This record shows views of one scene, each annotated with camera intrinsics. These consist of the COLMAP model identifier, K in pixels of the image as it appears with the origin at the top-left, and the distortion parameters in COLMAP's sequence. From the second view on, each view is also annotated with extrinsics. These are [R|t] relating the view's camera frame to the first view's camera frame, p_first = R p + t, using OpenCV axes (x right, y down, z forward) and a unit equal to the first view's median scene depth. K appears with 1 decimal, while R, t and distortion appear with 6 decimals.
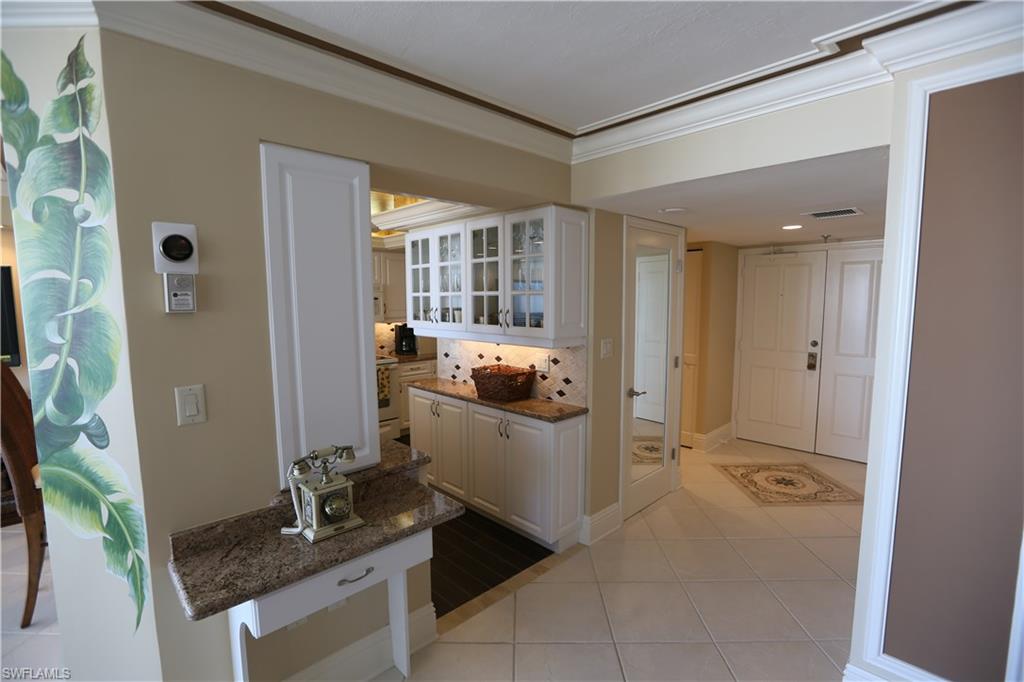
lens RADIAL K [[462.9, 0, 514.4], [0, 462.9, 343.7], [0, 0, 1]] dist [-0.028239, 0.003957]
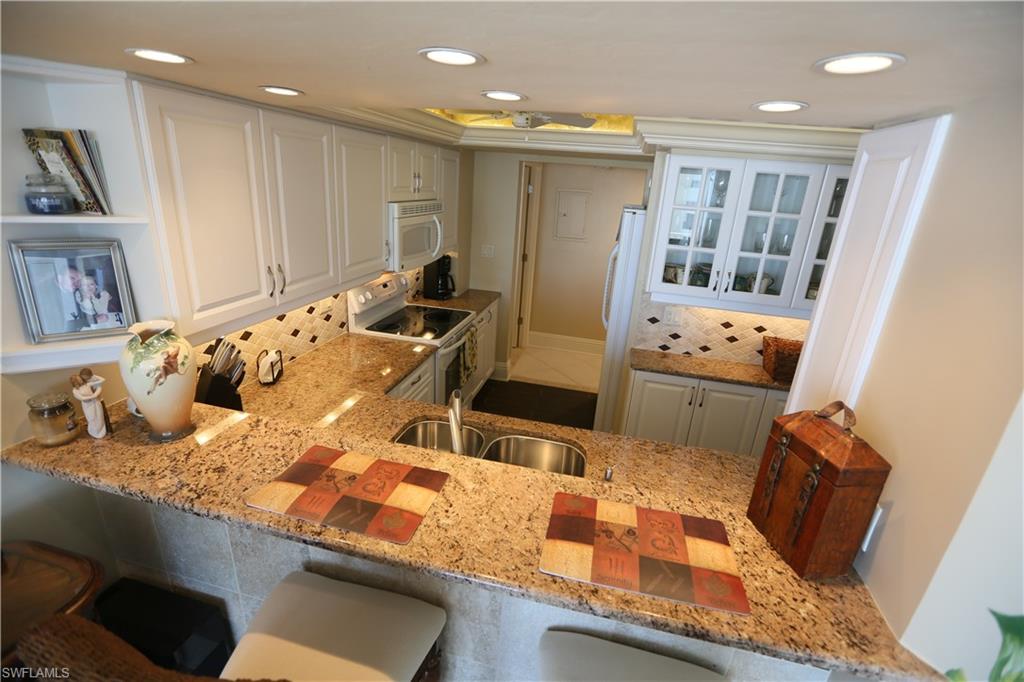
lens RADIAL K [[462.9, 0, 511.3], [0, 462.9, 345.3], [0, 0, 1]] dist [-0.028239, 0.003957]
pose [[0.843057, -0.122546, 0.523676, -2.199827], [-0.014964, 0.967973, 0.250607, -0.364318], [-0.537615, -0.219113, 0.814223, 1.426296]]
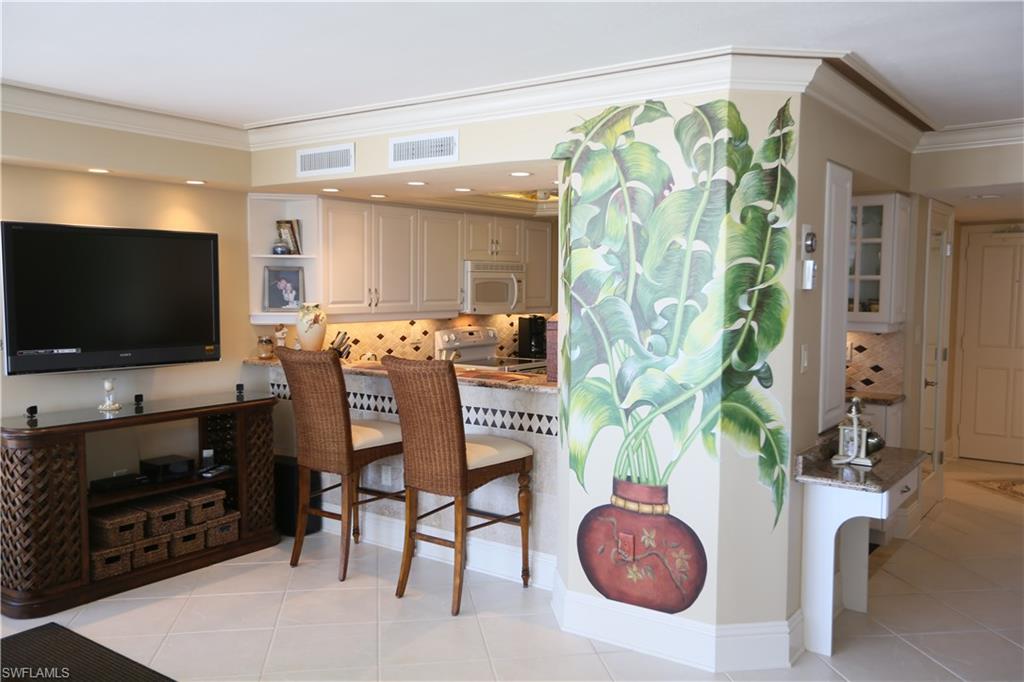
lens RADIAL K [[851.3, 0, 507.3], [0, 851.3, 338.8], [0, 0, 1]] dist [0.006836, 0.021151]
pose [[0.986596, -0.001017, 0.163179, -2.081972], [0.006530, 0.999426, -0.033250, 0.162317], [-0.163051, 0.033870, 0.986036, -1.395195]]
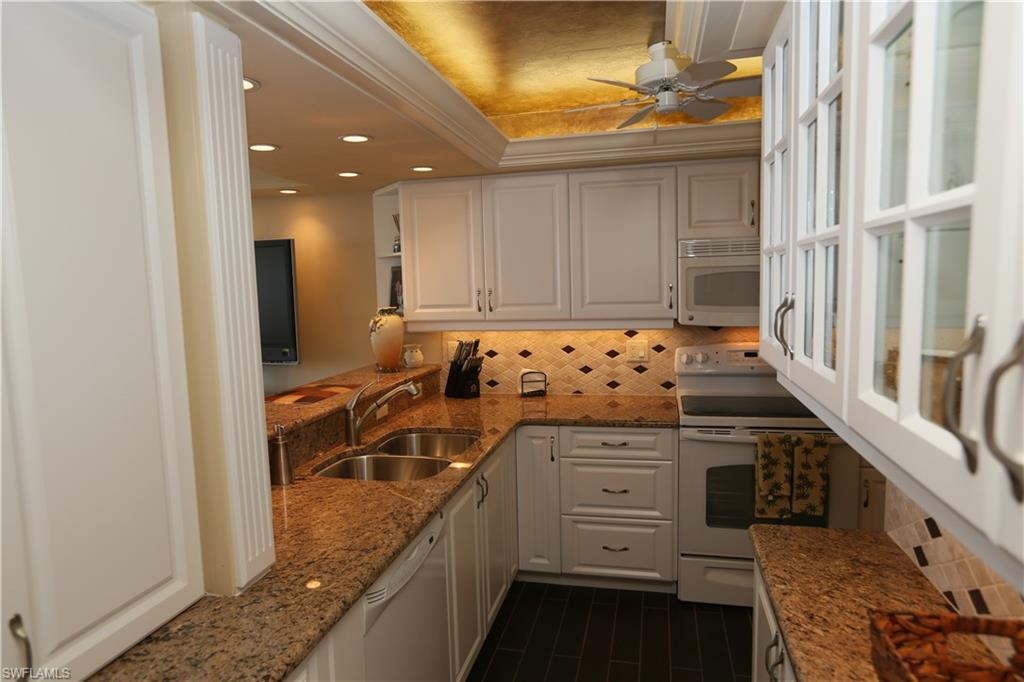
lens RADIAL K [[623.6, 0, 514.6], [0, 623.6, 348.4], [0, 0, 1]] dist [-0.025622, 0.006062]
pose [[0.542661, 0.081415, -0.835997, 0.084599], [-0.060928, 0.996485, 0.057495, -0.153144], [0.837739, 0.019735, 0.545714, 1.740975]]
